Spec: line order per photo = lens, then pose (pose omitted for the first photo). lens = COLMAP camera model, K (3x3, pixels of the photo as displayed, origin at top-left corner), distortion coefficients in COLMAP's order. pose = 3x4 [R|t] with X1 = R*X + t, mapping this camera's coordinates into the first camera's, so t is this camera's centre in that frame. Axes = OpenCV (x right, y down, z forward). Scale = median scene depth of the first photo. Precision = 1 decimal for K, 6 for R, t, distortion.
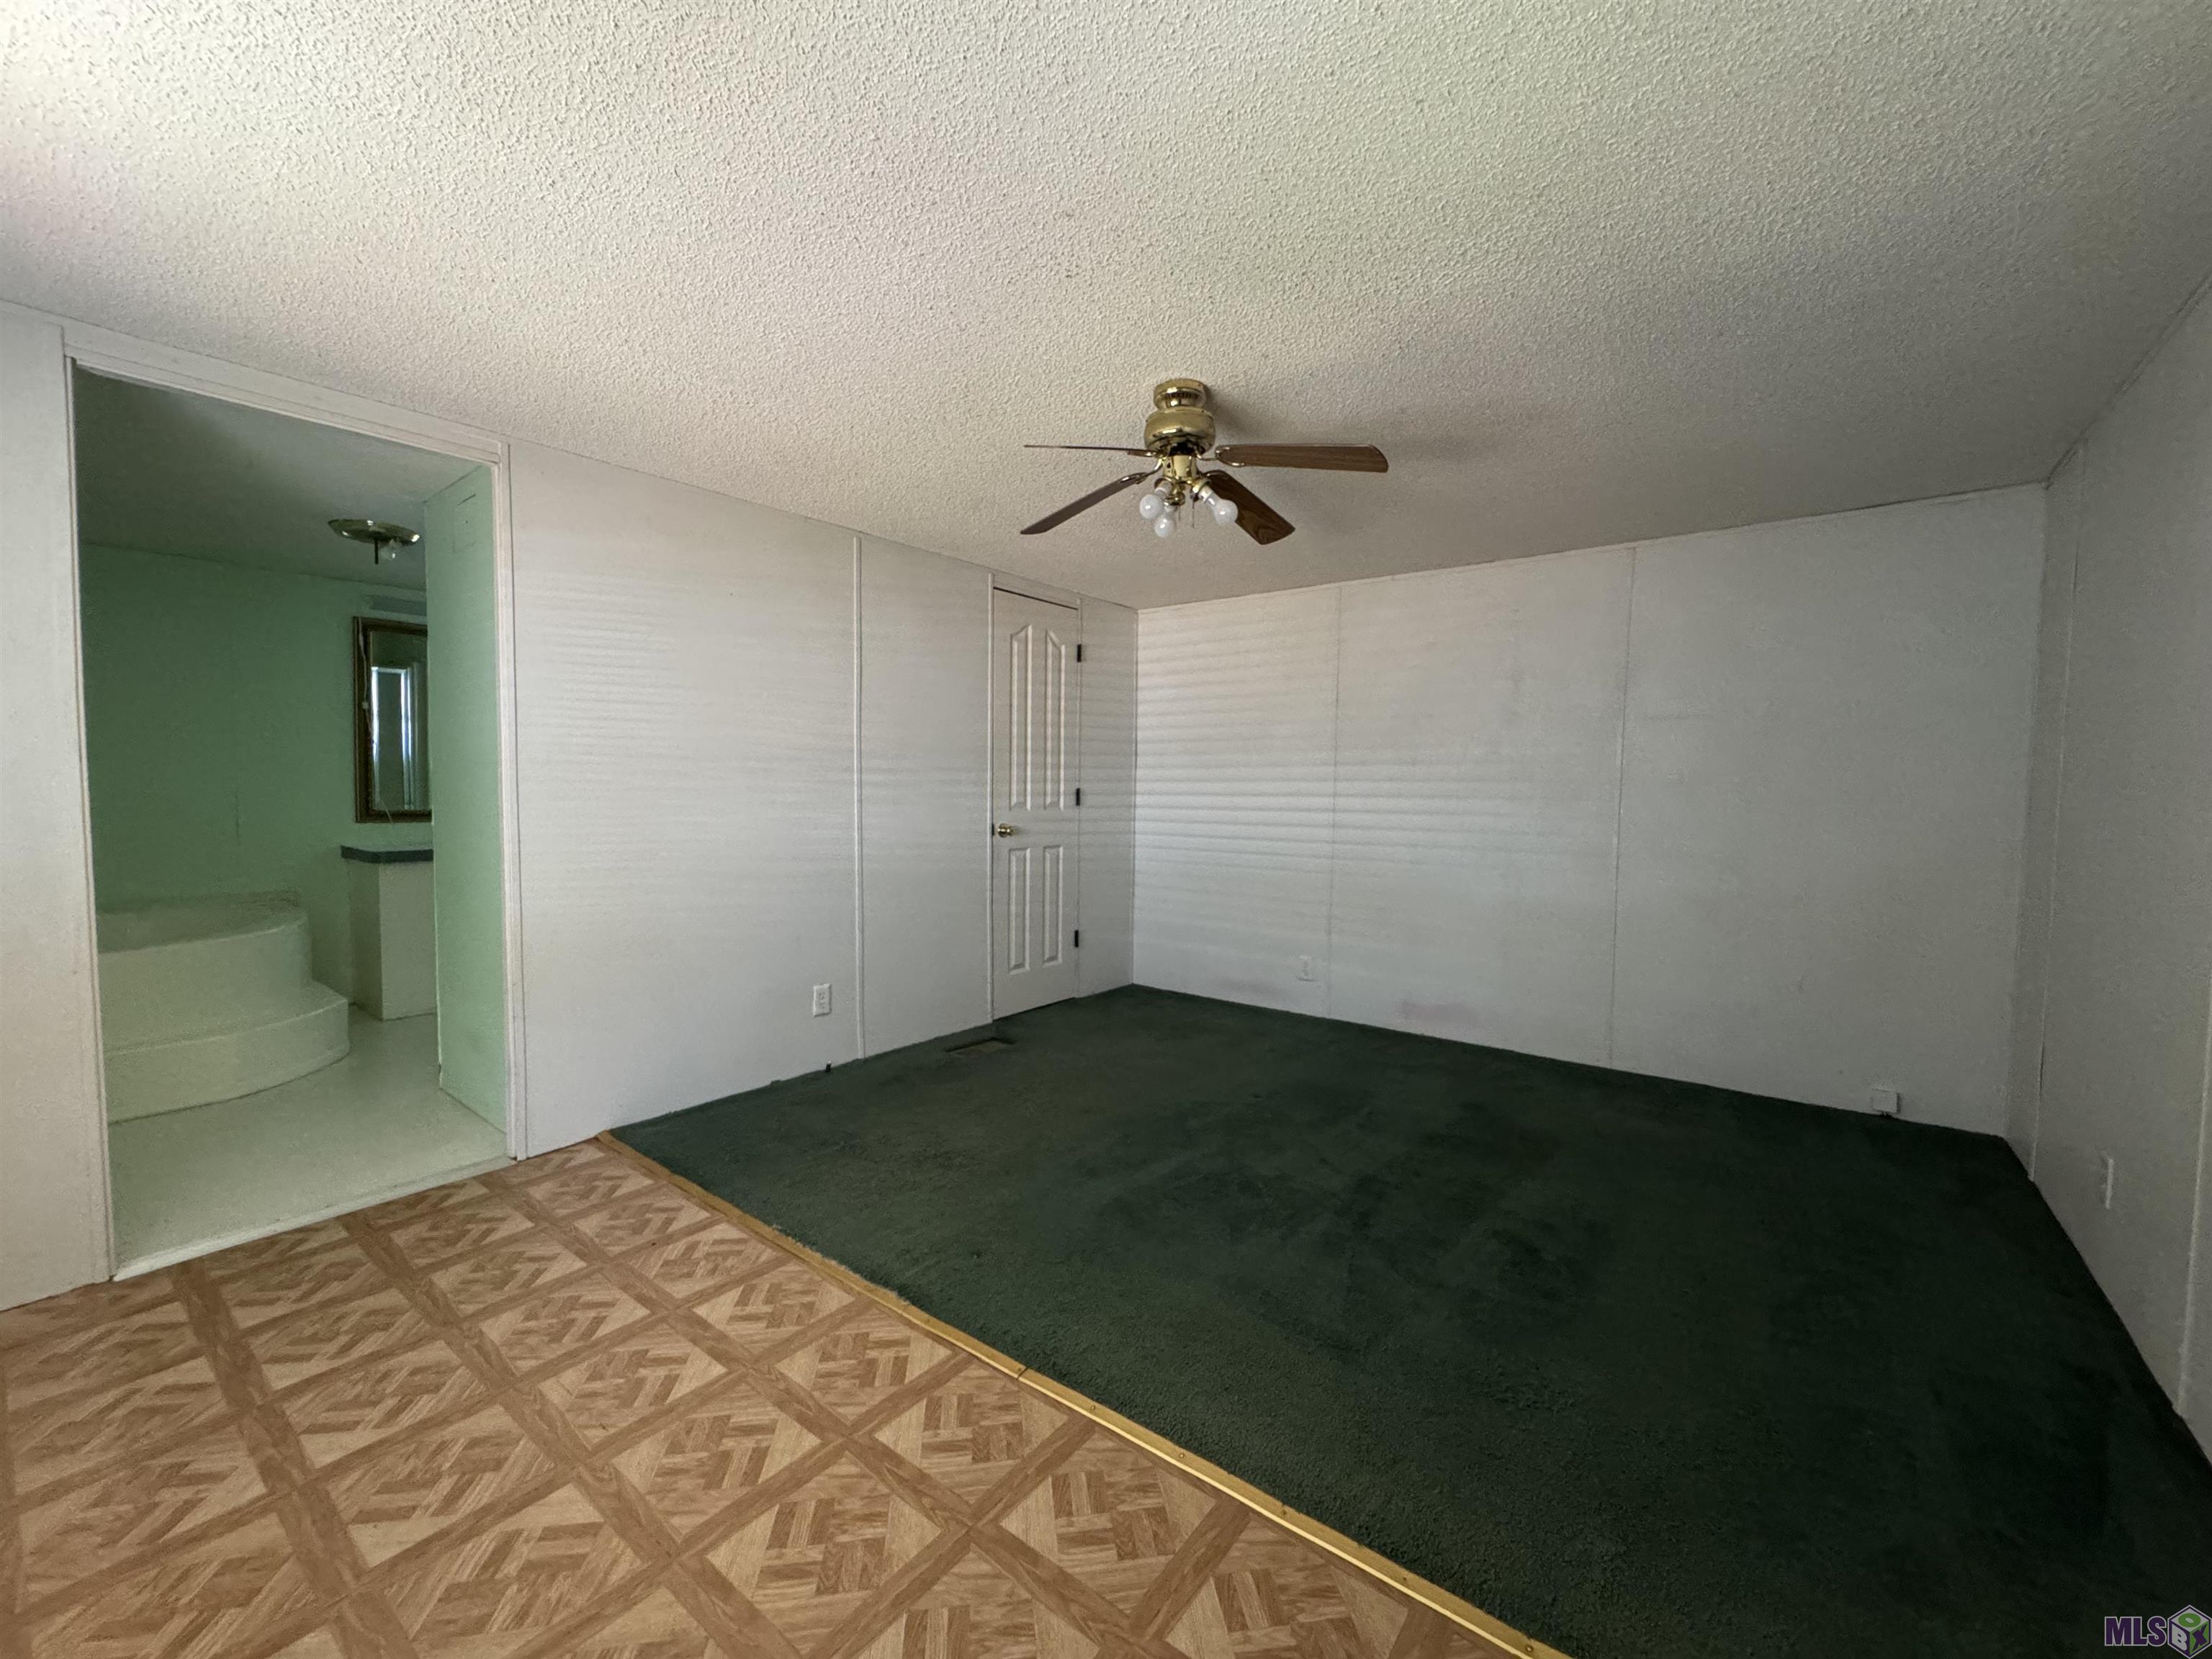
lens RADIAL K [[892.0, 0, 1106.0], [0, 892.0, 829.5], [0, 0, 1]] dist [-0.003516, 0.000585]
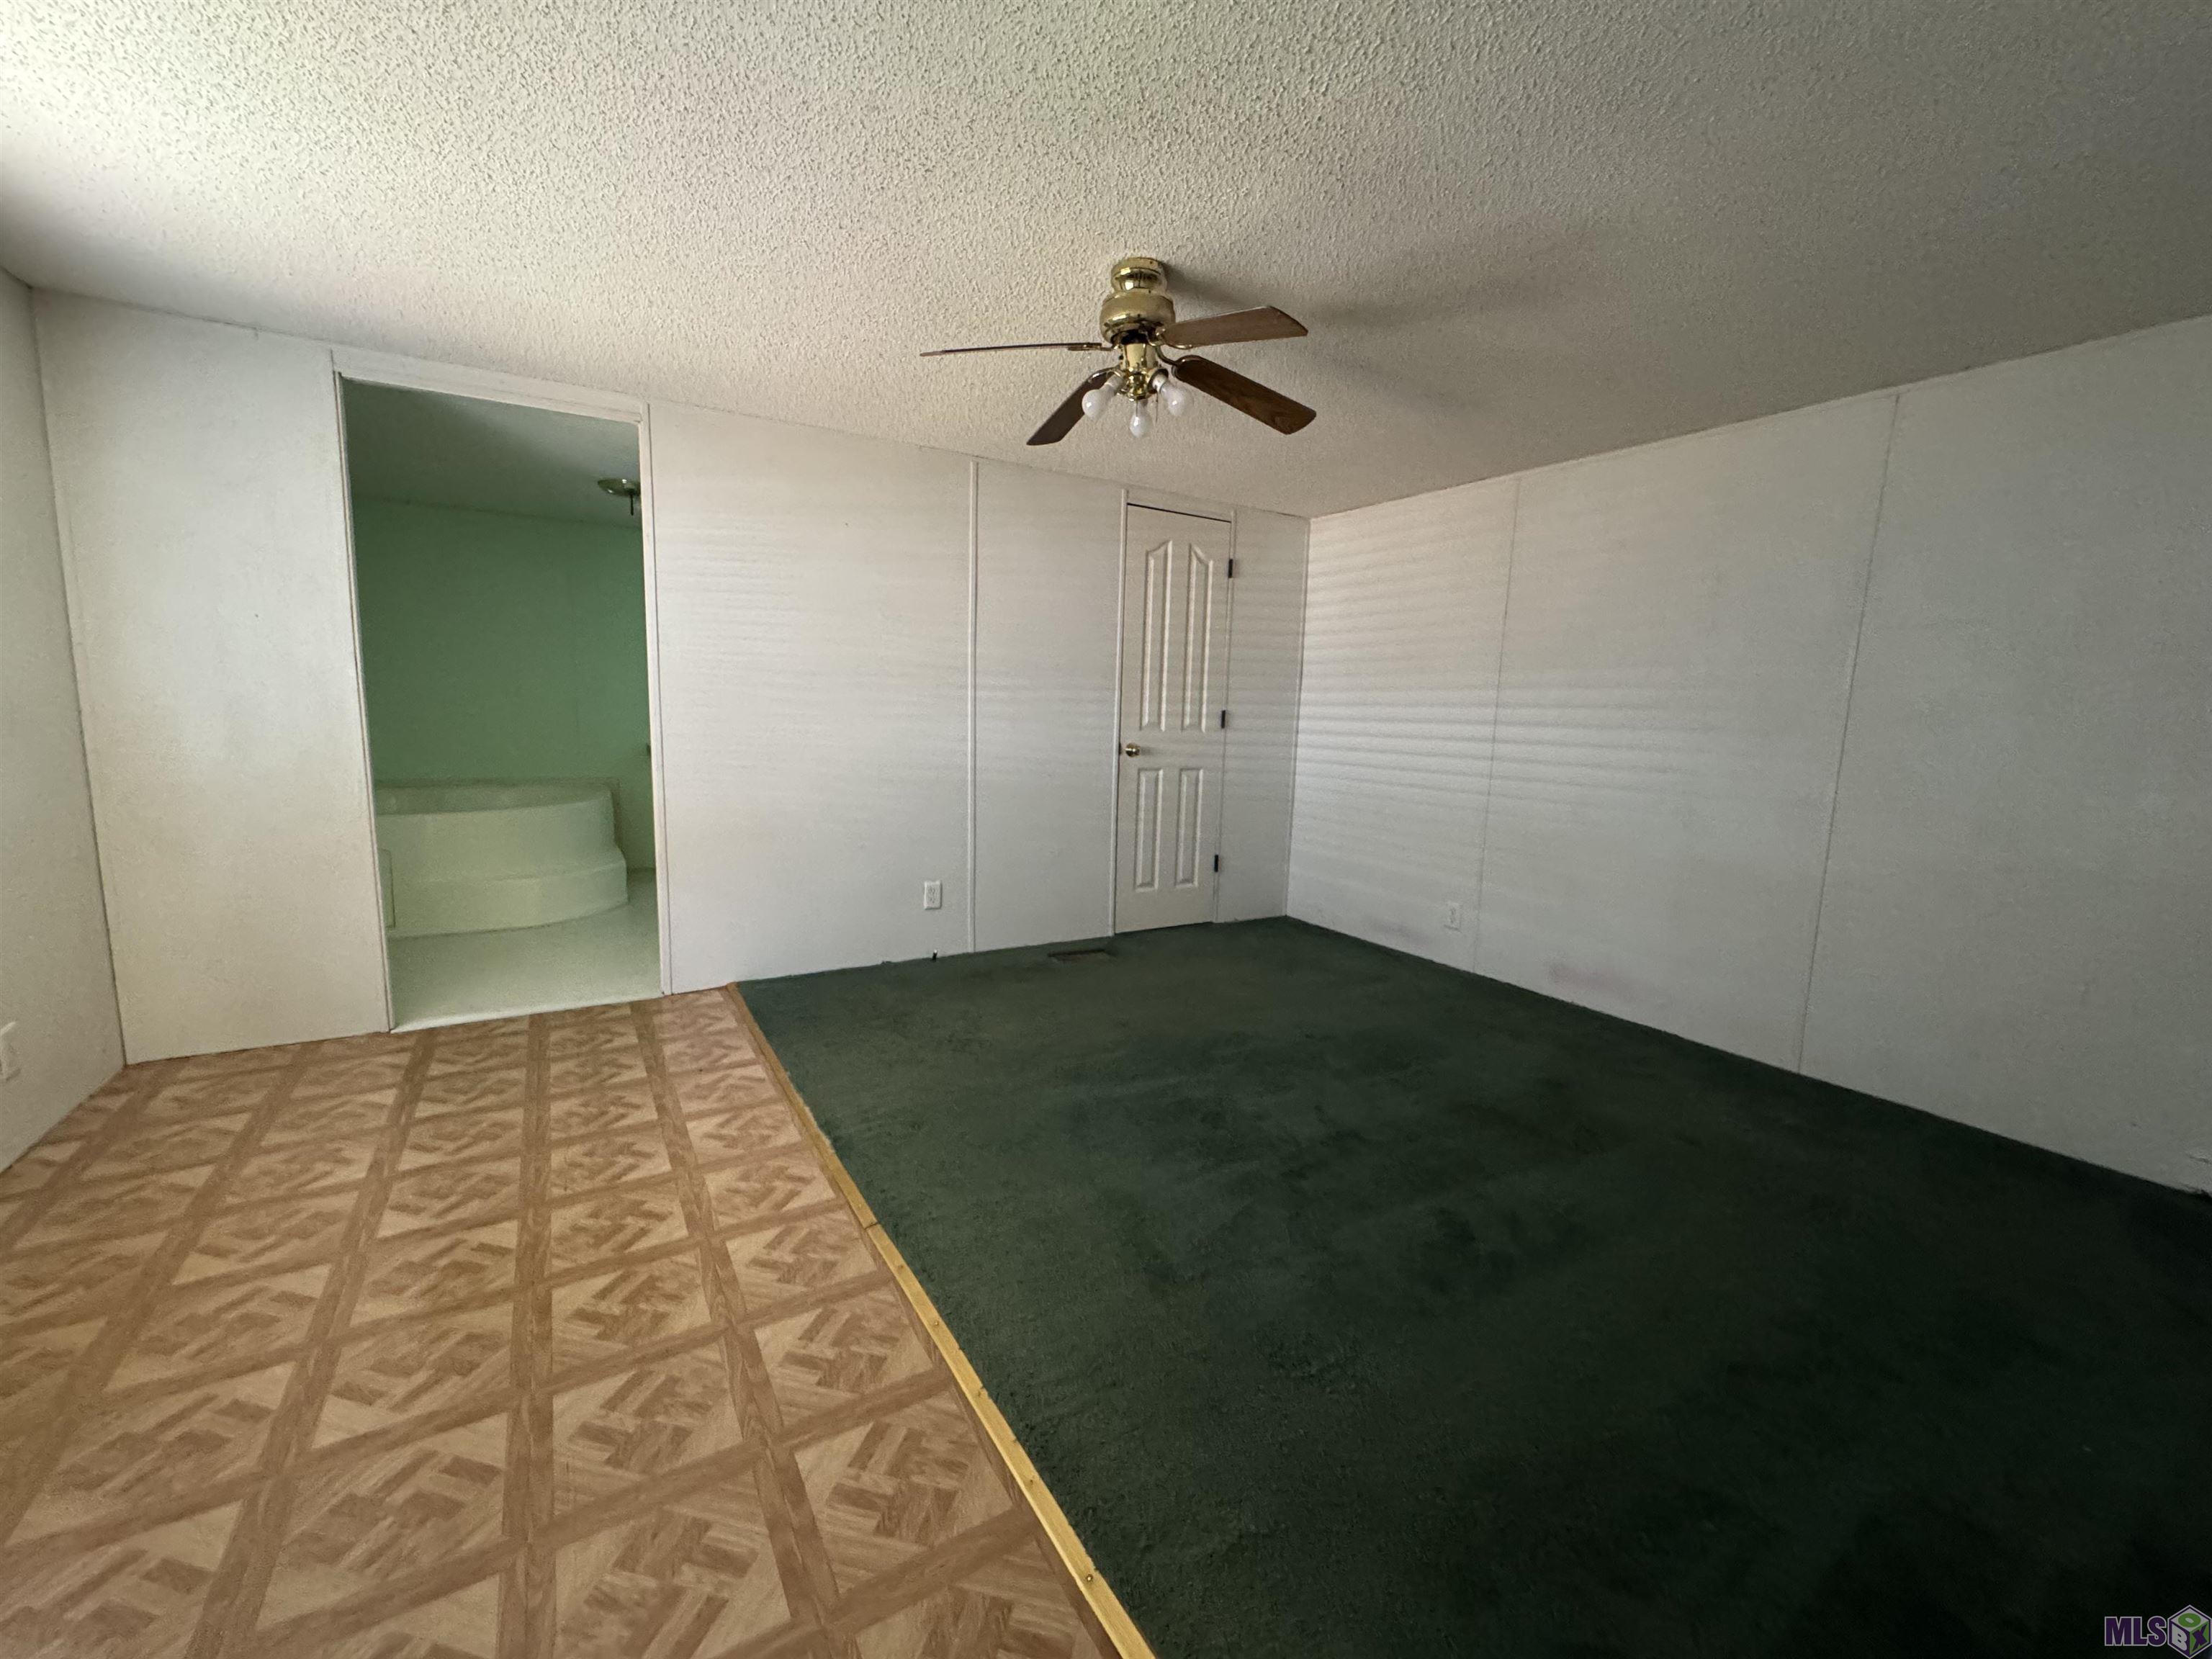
lens RADIAL K [[892.0, 0, 1106.0], [0, 892.0, 829.5], [0, 0, 1]] dist [-0.003516, 0.000585]
pose [[0.933362, 0.065717, -0.352869, 0.335433], [-0.037768, 0.995620, 0.085523, 0.008426], [0.356944, -0.066497, 0.931756, 0.064729]]
